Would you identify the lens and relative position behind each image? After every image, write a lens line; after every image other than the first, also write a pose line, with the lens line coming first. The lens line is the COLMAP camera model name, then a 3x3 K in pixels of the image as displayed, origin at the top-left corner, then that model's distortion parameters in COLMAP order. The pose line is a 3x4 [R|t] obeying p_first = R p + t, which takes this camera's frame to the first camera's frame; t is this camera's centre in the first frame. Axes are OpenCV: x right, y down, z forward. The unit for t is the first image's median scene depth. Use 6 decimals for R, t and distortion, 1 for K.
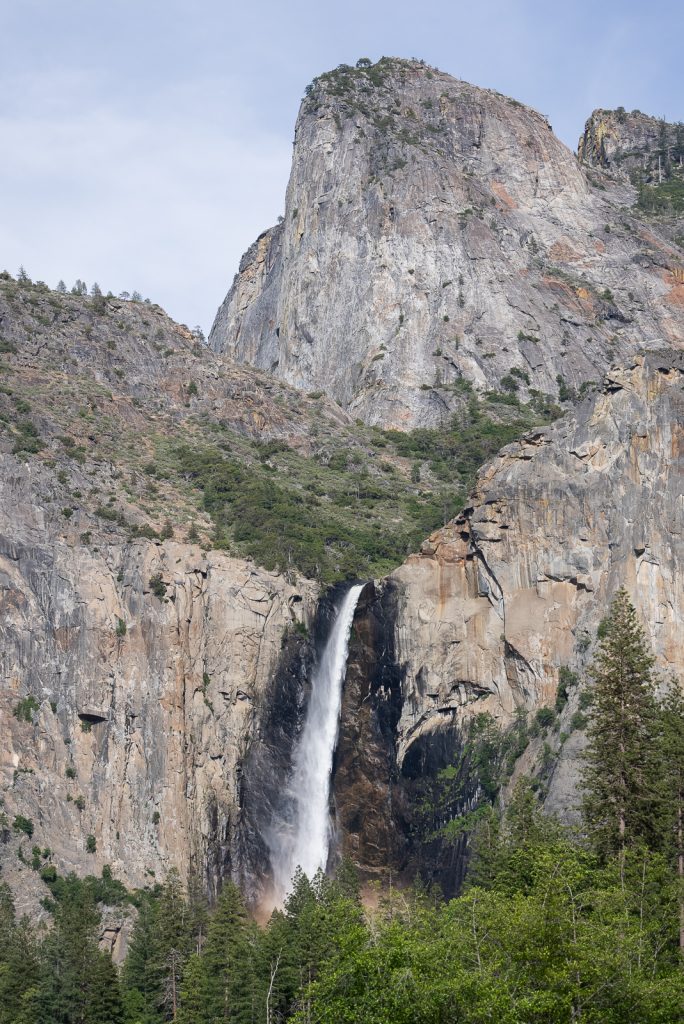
lens RADIAL K [[978.7, 0, 338.2], [0, 978.7, 514.5], [0, 0, 1]] dist [0.076726, 0.000000]
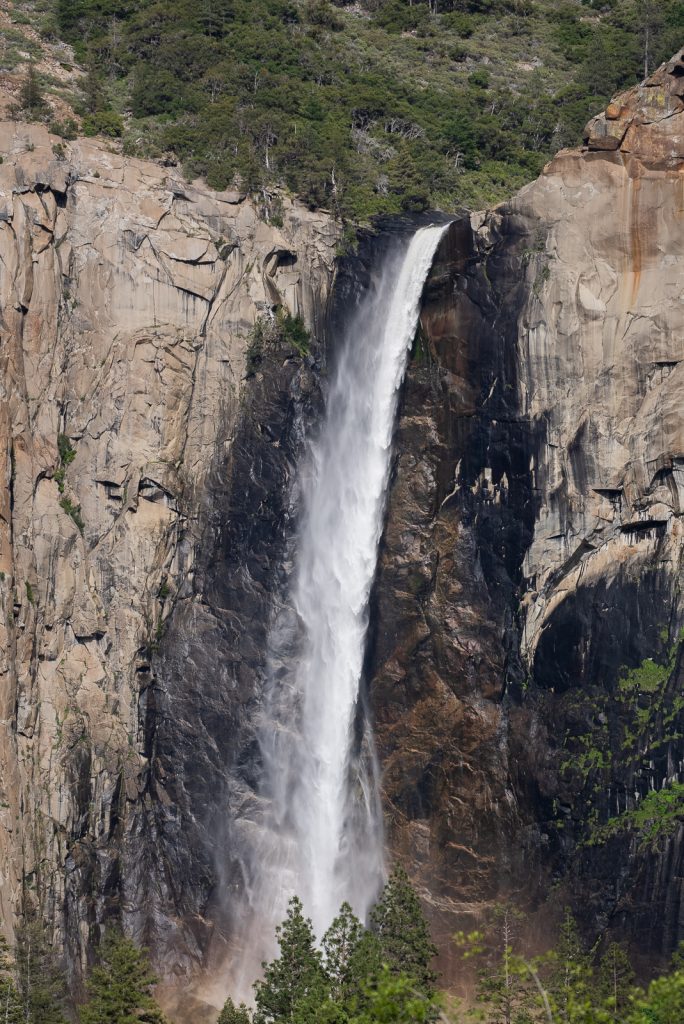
lens RADIAL K [[978.7, 0, 343.3], [0, 978.7, 507.1], [0, 0, 1]] dist [0.076726, 0.000000]
pose [[0.999965, 0.006422, 0.005360, -0.018727], [-0.006368, 0.999929, -0.010112, 0.195540], [-0.005424, 0.010077, 0.999935, 0.582596]]
